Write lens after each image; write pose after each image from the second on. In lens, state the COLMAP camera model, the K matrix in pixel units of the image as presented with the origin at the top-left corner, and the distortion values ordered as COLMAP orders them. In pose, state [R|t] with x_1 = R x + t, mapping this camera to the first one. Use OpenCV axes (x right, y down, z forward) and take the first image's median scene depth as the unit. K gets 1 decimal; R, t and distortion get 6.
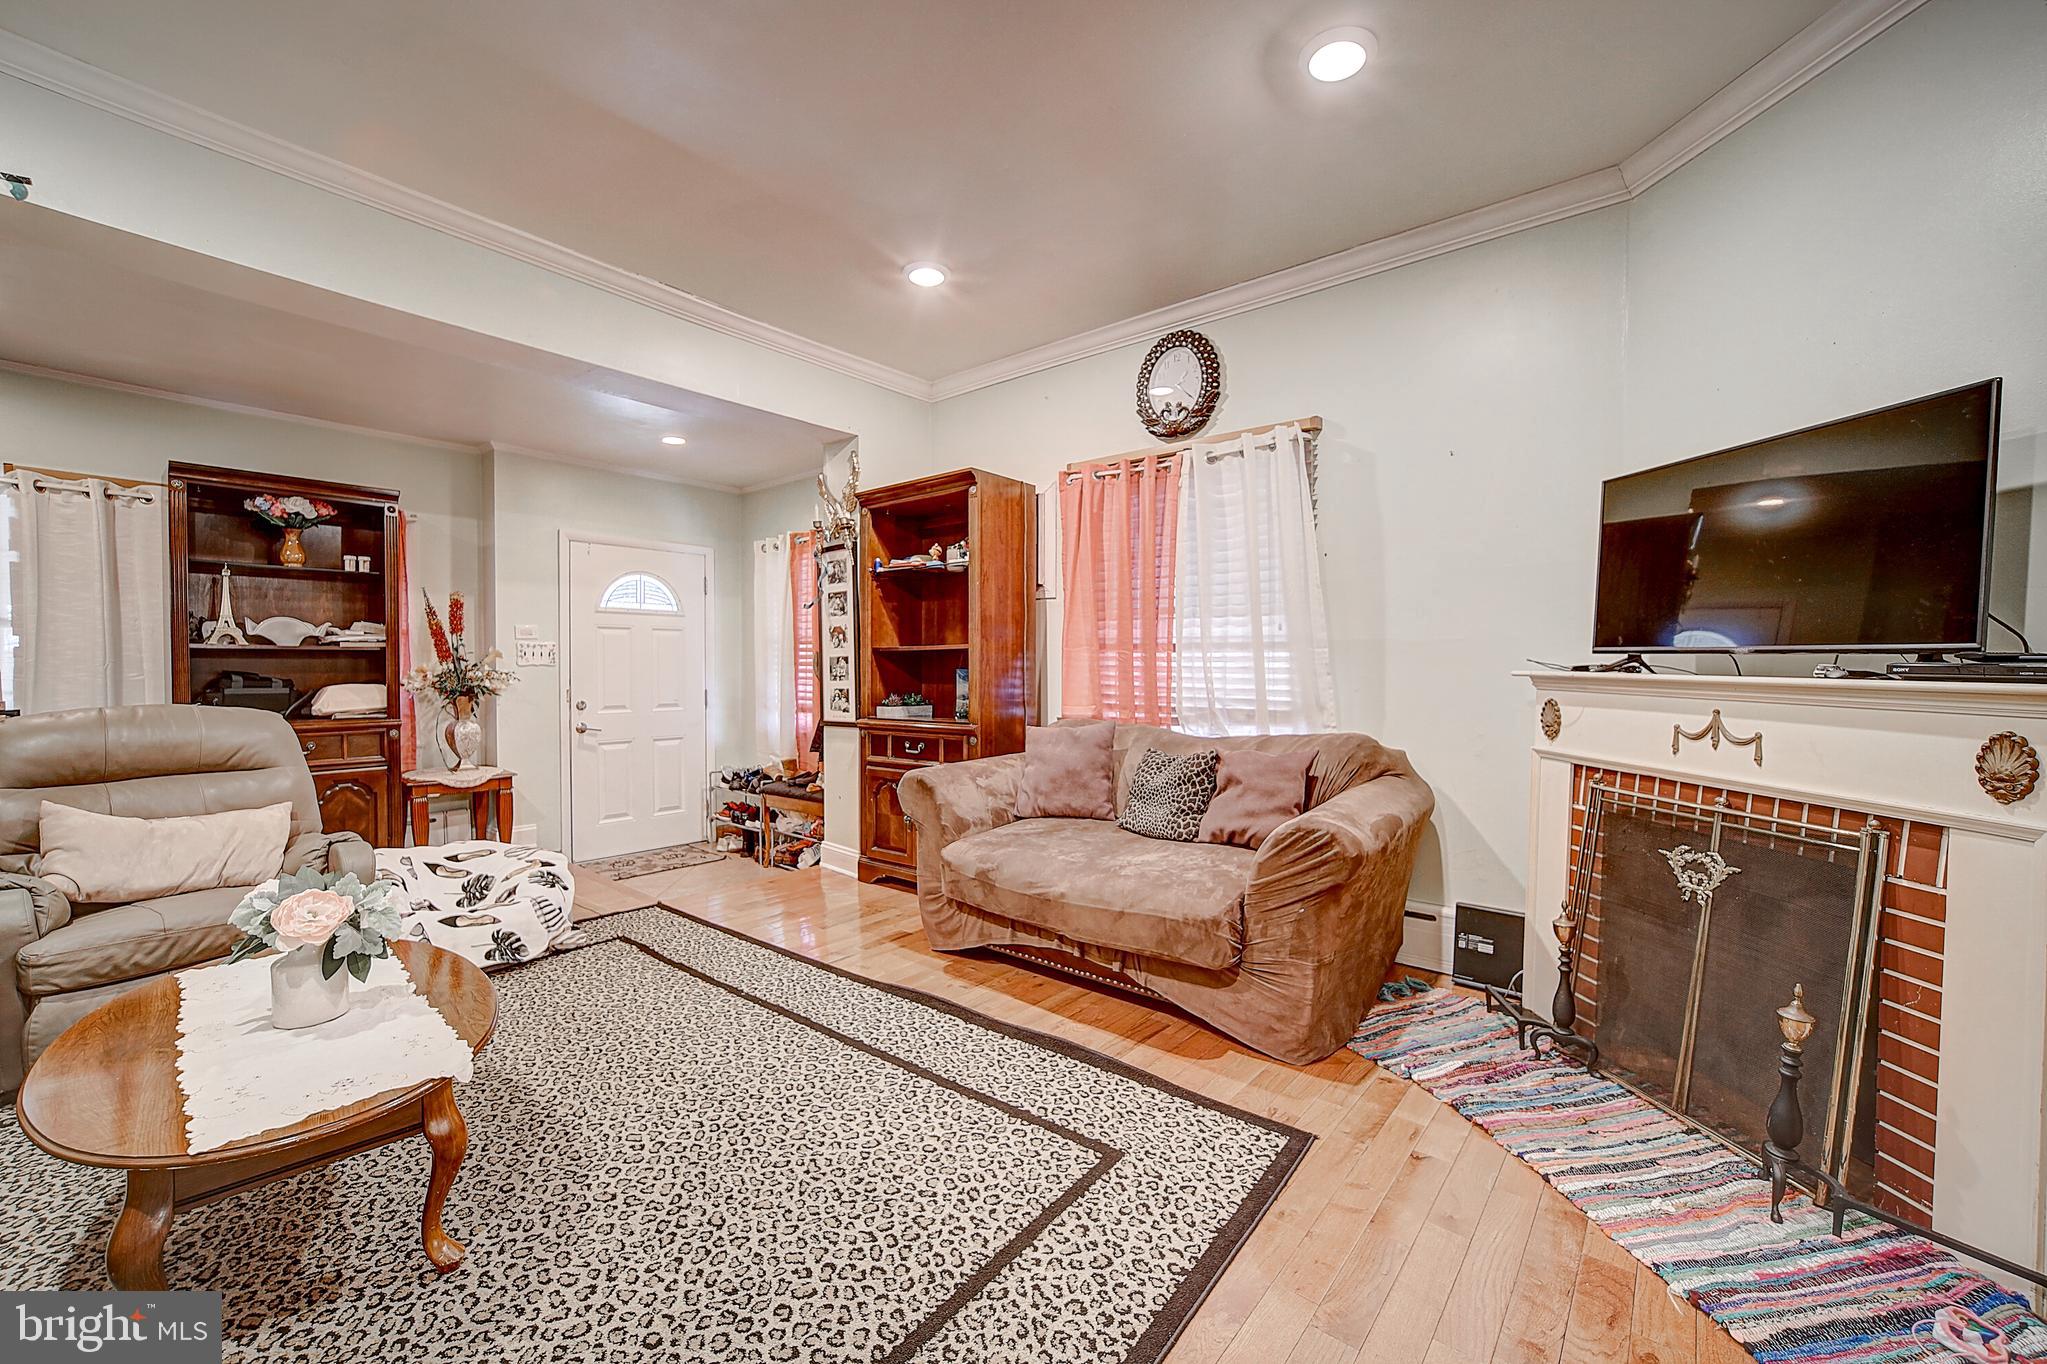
lens RADIAL K [[810.4, 0, 1015.3], [0, 810.4, 679.7], [0, 0, 1]] dist [-0.029783, 0.010396]
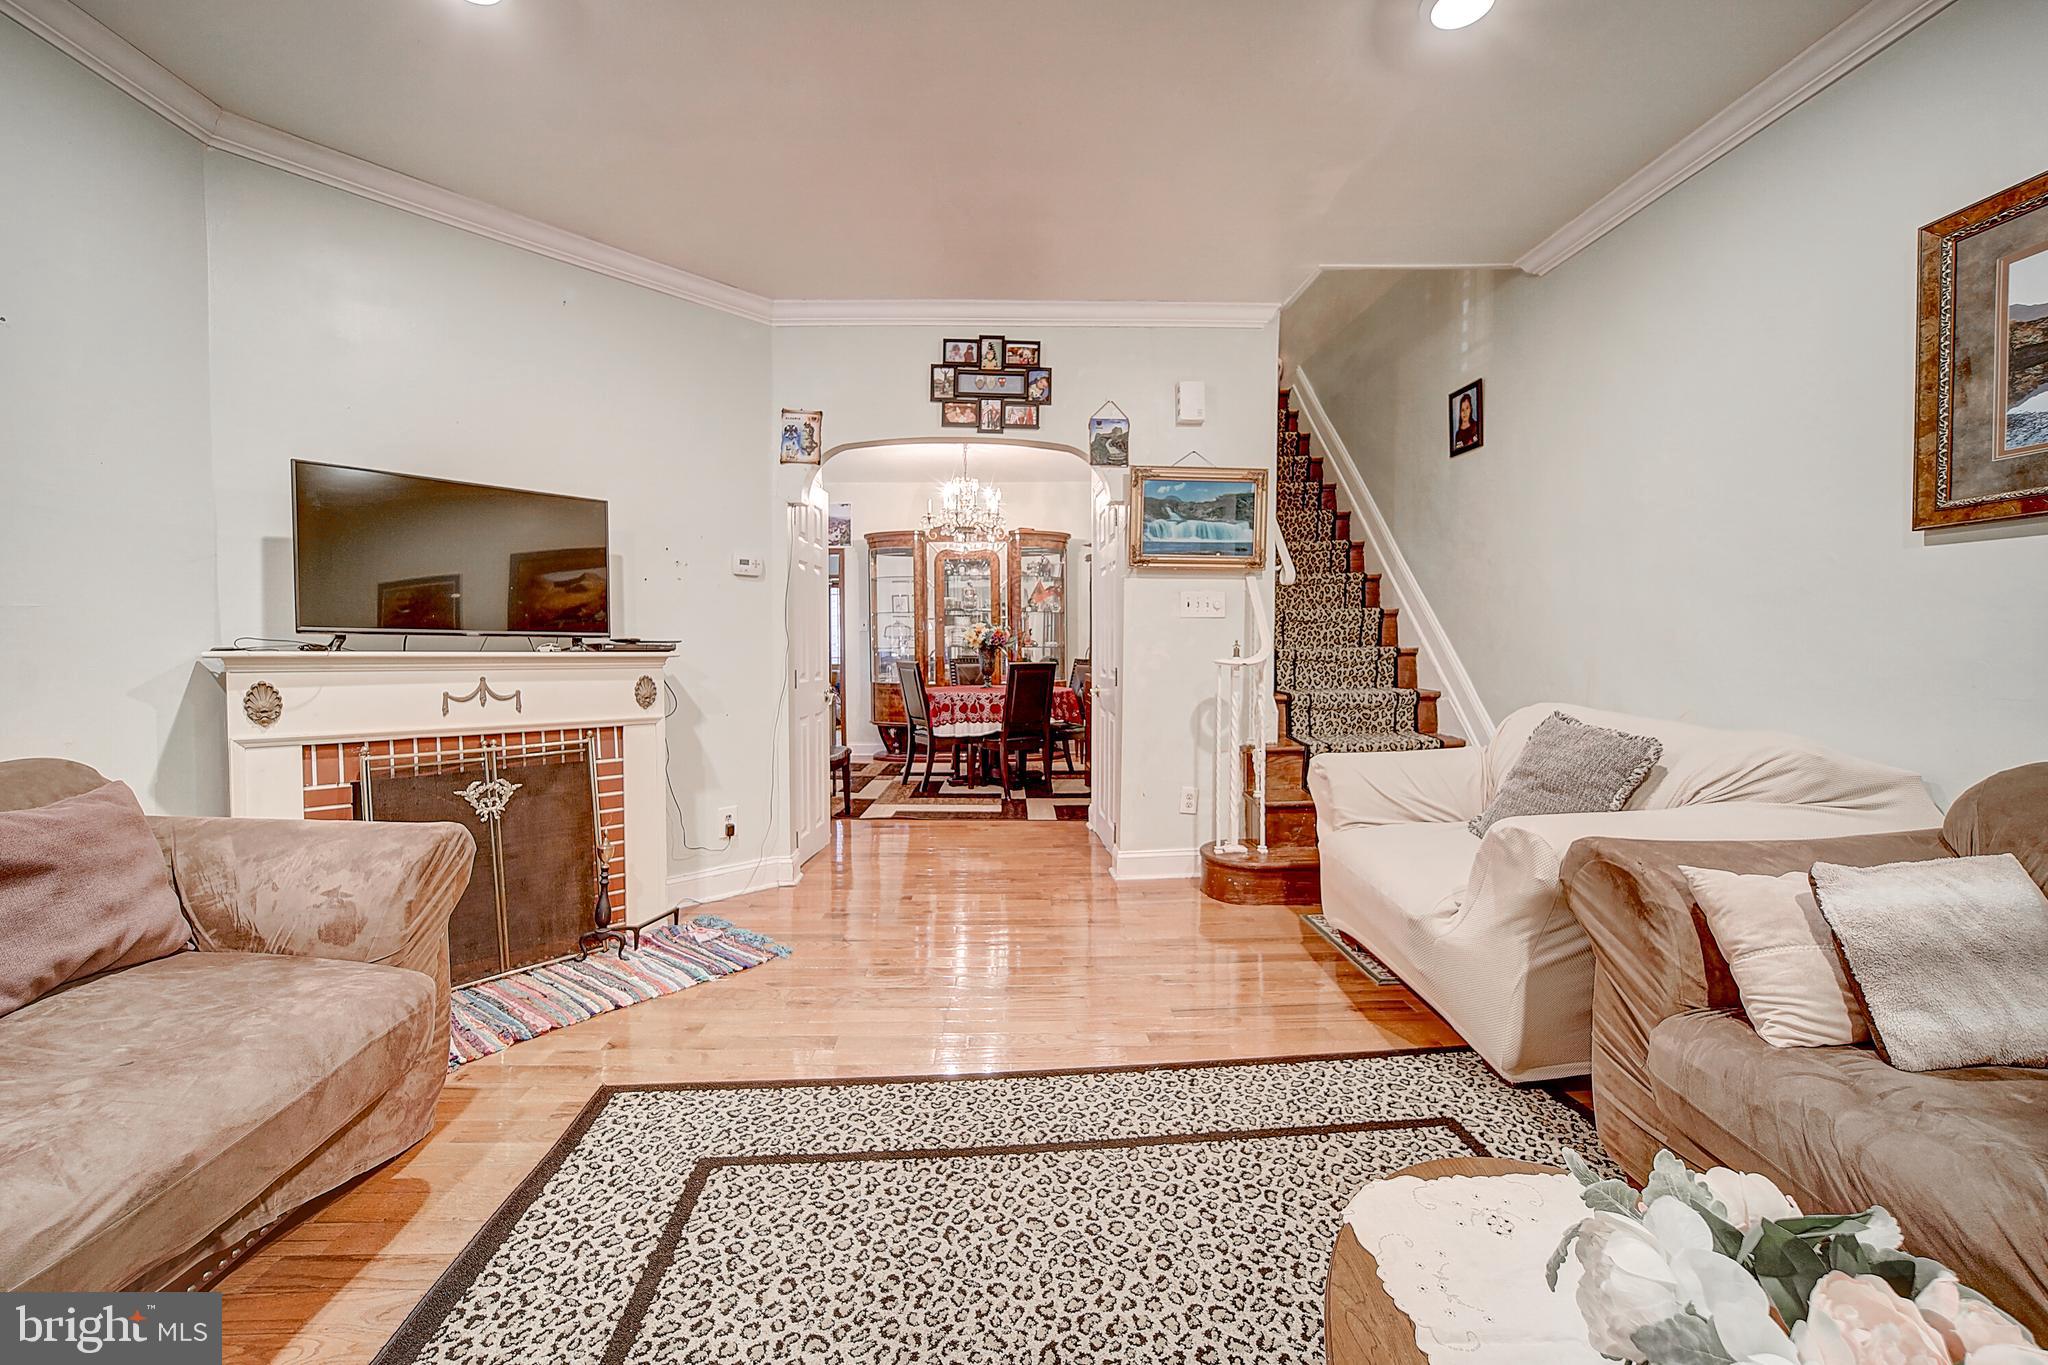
lens RADIAL K [[810.8, 0, 1013.4], [0, 810.8, 681.8], [0, 0, 1]] dist [-0.029783, 0.010396]
pose [[-0.671074, -0.035425, 0.740543, -0.459549], [0.013076, 0.998137, 0.059596, -0.014829], [-0.741275, 0.049676, -0.669361, 0.769886]]
